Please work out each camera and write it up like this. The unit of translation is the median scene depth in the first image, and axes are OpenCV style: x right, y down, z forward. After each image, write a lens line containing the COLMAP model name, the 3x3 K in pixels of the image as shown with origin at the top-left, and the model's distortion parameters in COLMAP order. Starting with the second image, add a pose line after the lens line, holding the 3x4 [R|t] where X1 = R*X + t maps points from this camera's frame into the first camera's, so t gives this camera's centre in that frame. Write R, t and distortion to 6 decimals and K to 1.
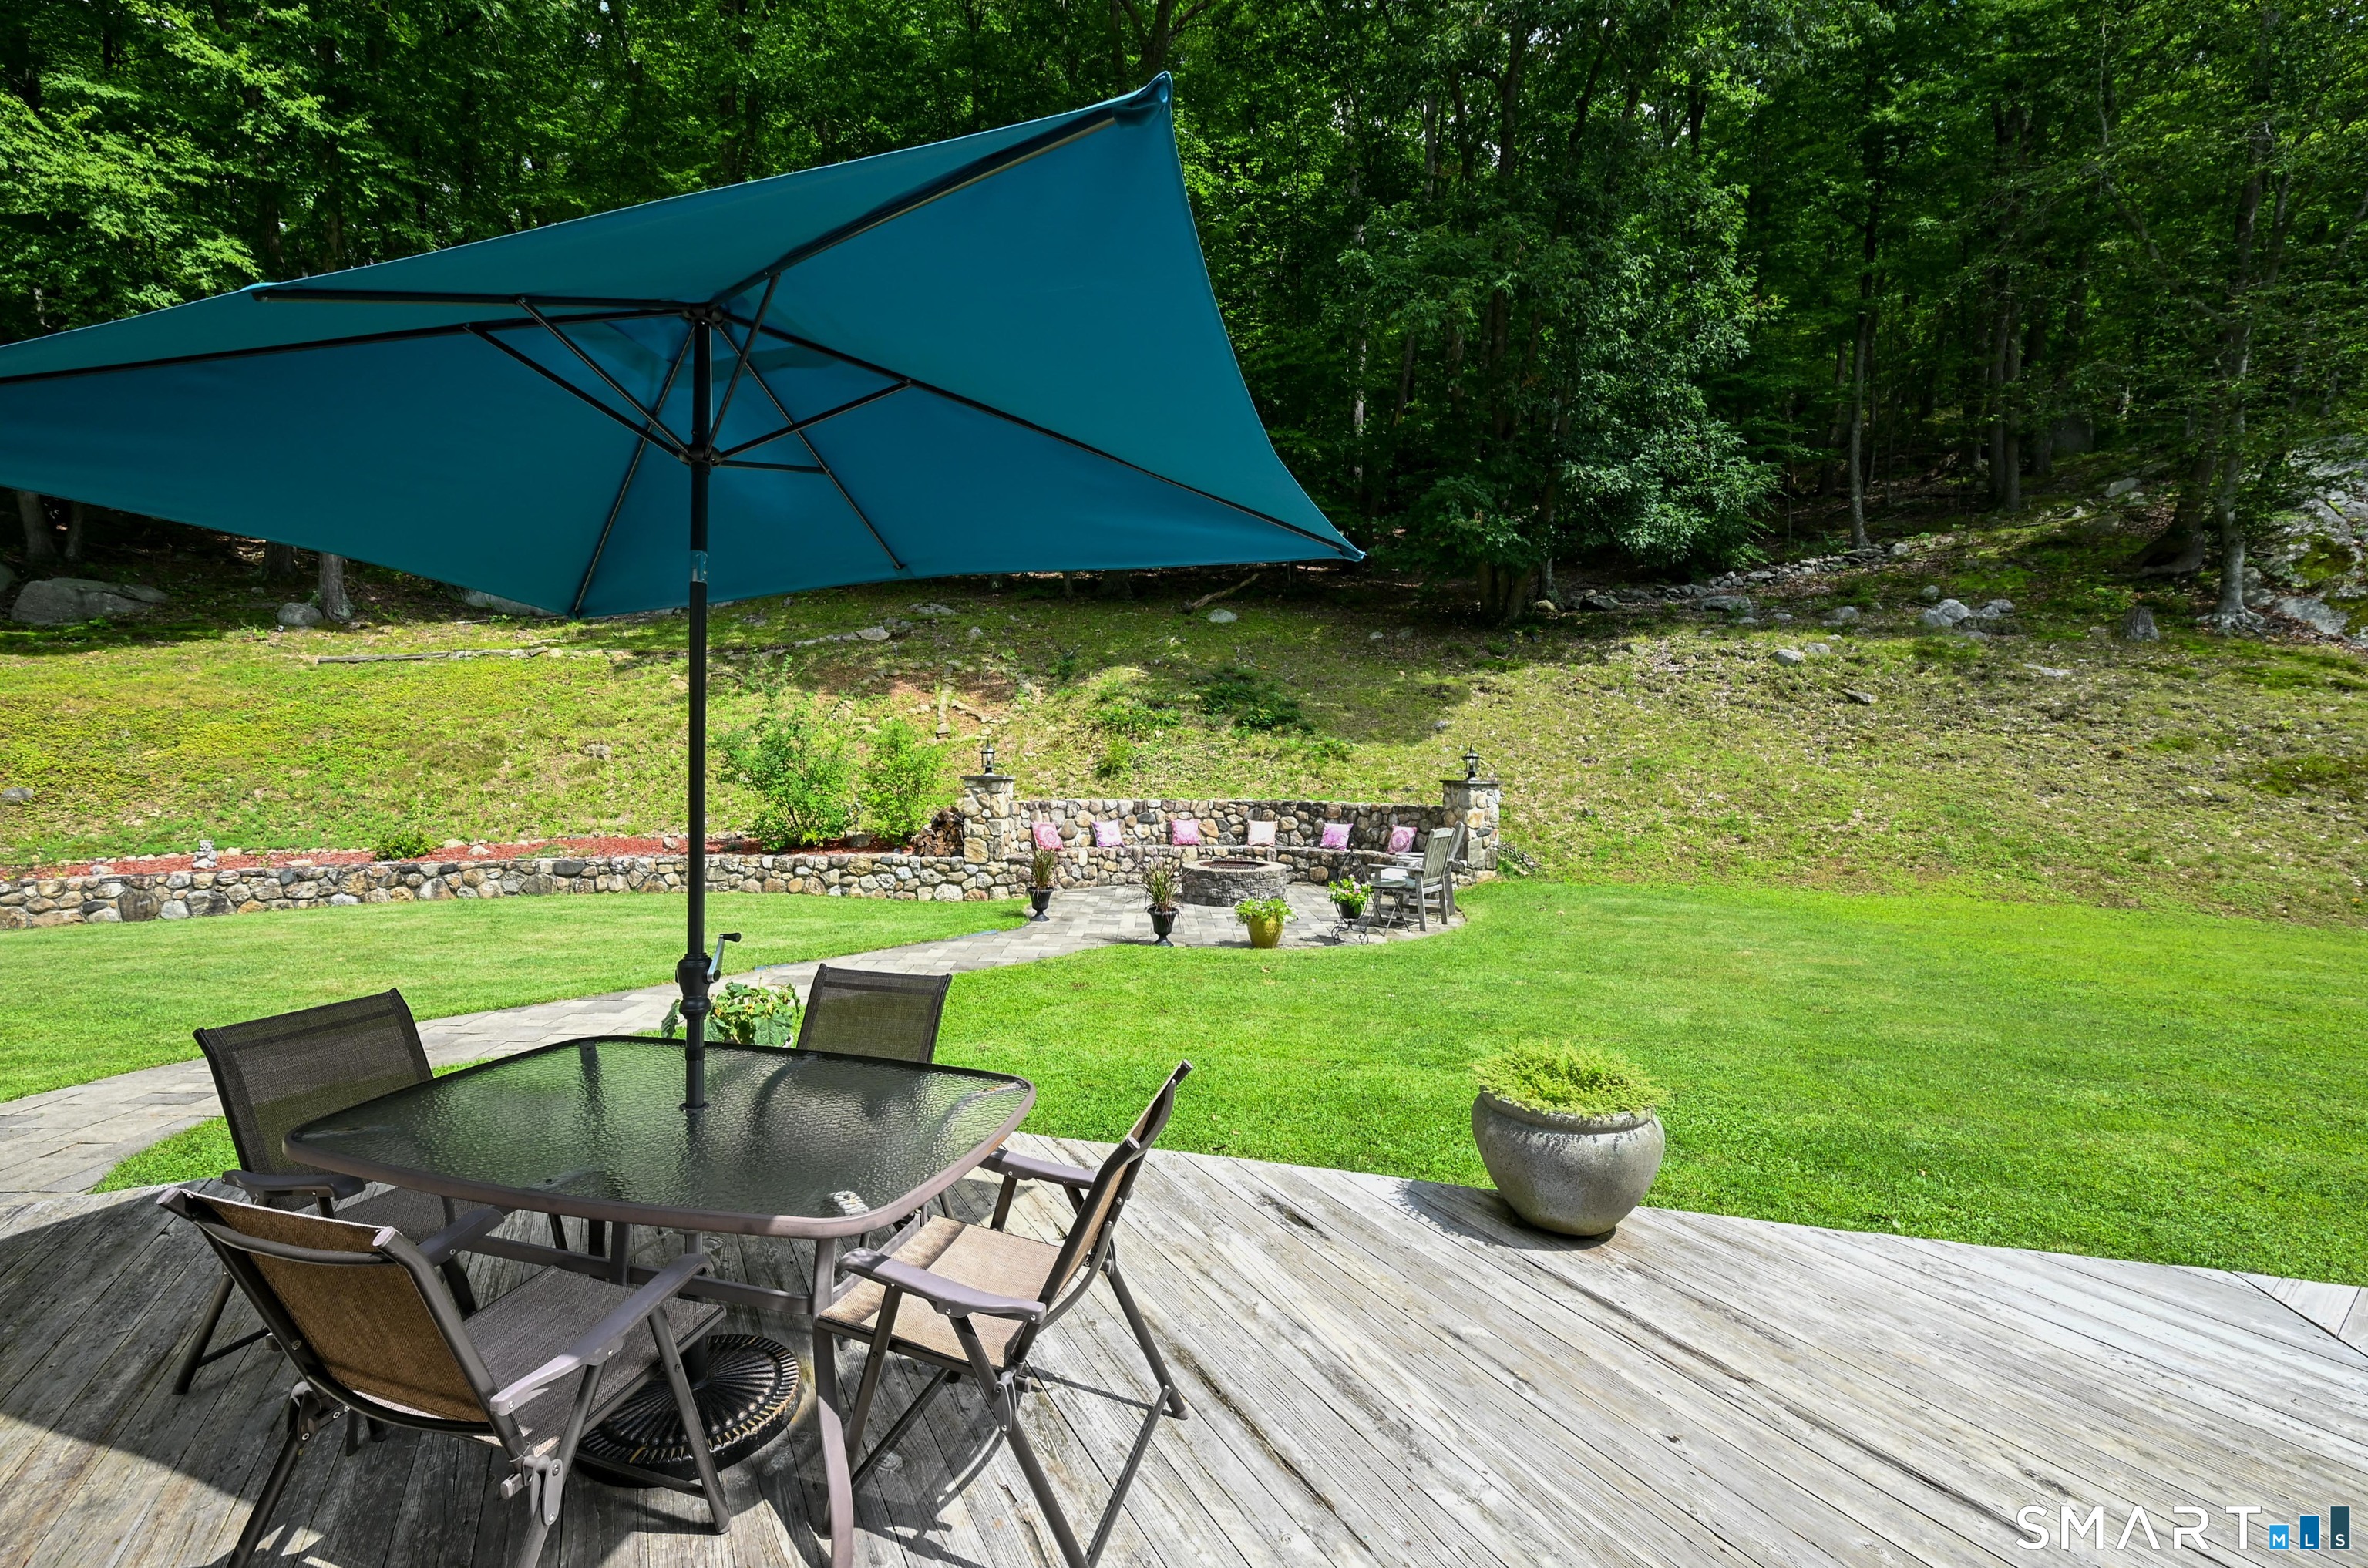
lens RADIAL K [[977.6, 0, 1184.0], [0, 977.6, 784.0], [0, 0, 1]] dist [-0.000044, 0.000120]
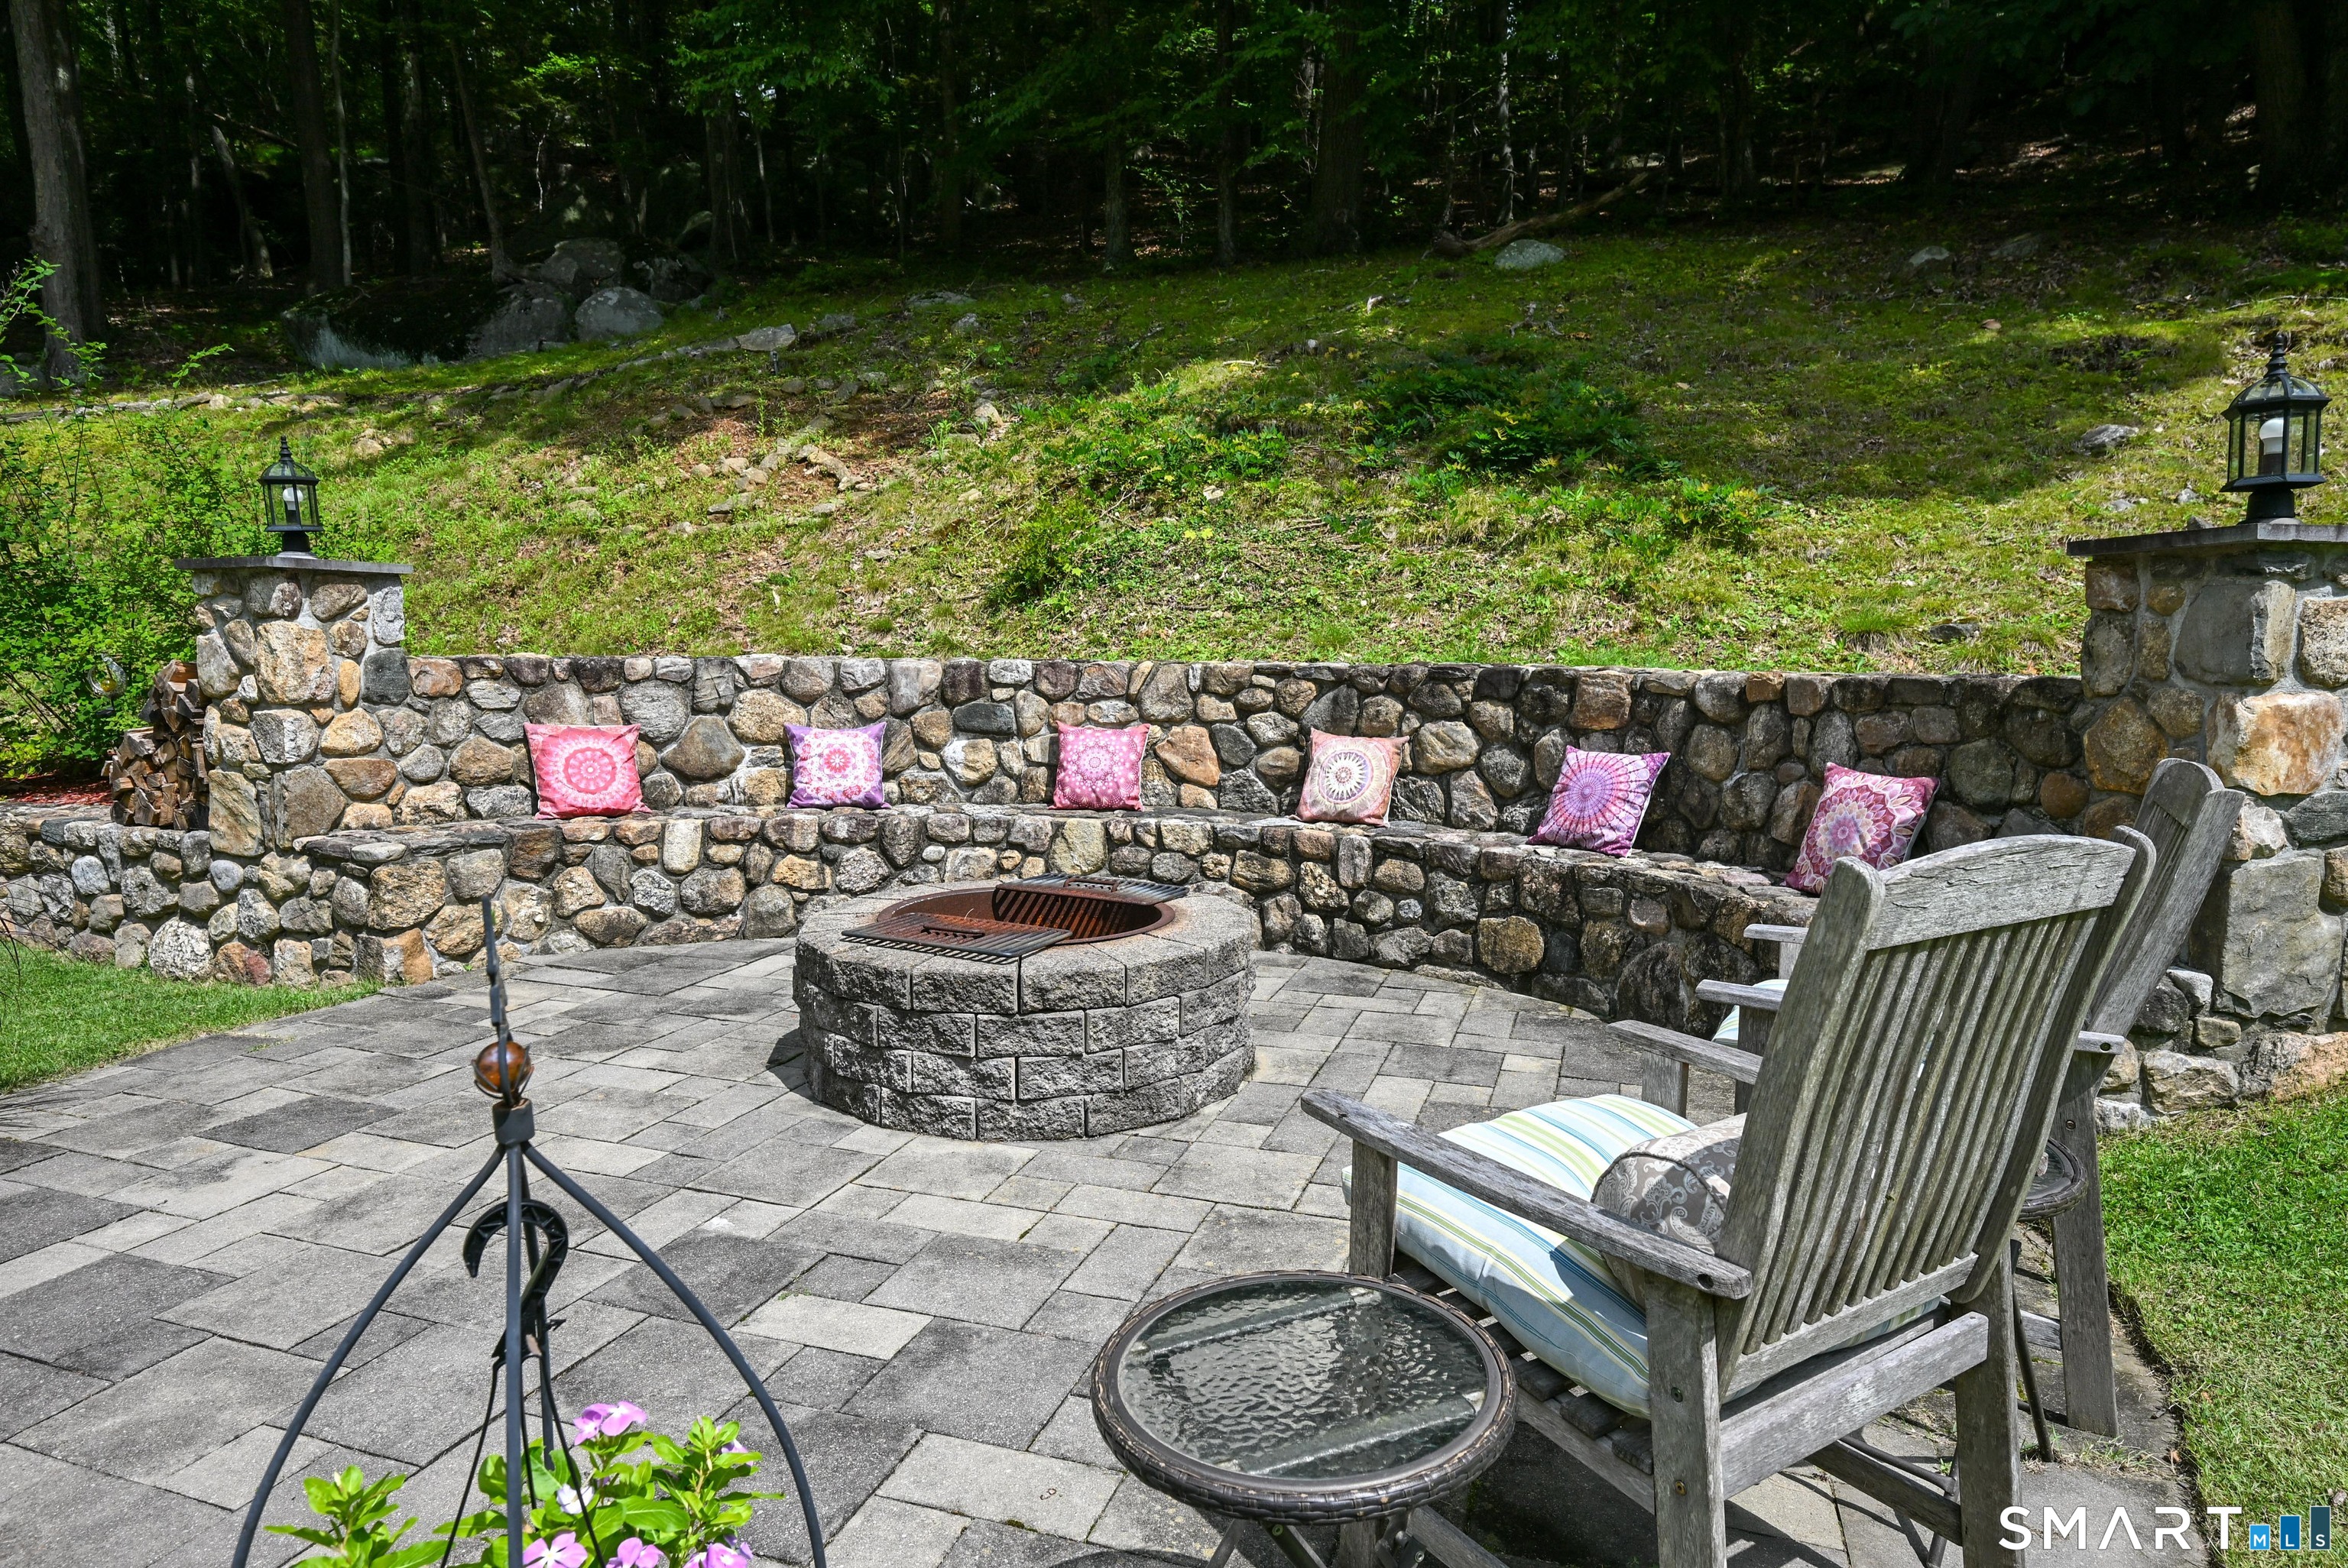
lens RADIAL K [[1365.3, 0, 1174.0], [0, 1365.3, 784.0], [0, 0, 1]] dist [-0.002294, 0.000229]
pose [[0.940575, 0.032380, -0.338039, 0.167723], [-0.006598, 0.996998, 0.077141, 0.021859], [0.339522, -0.070327, 0.937965, 0.610319]]
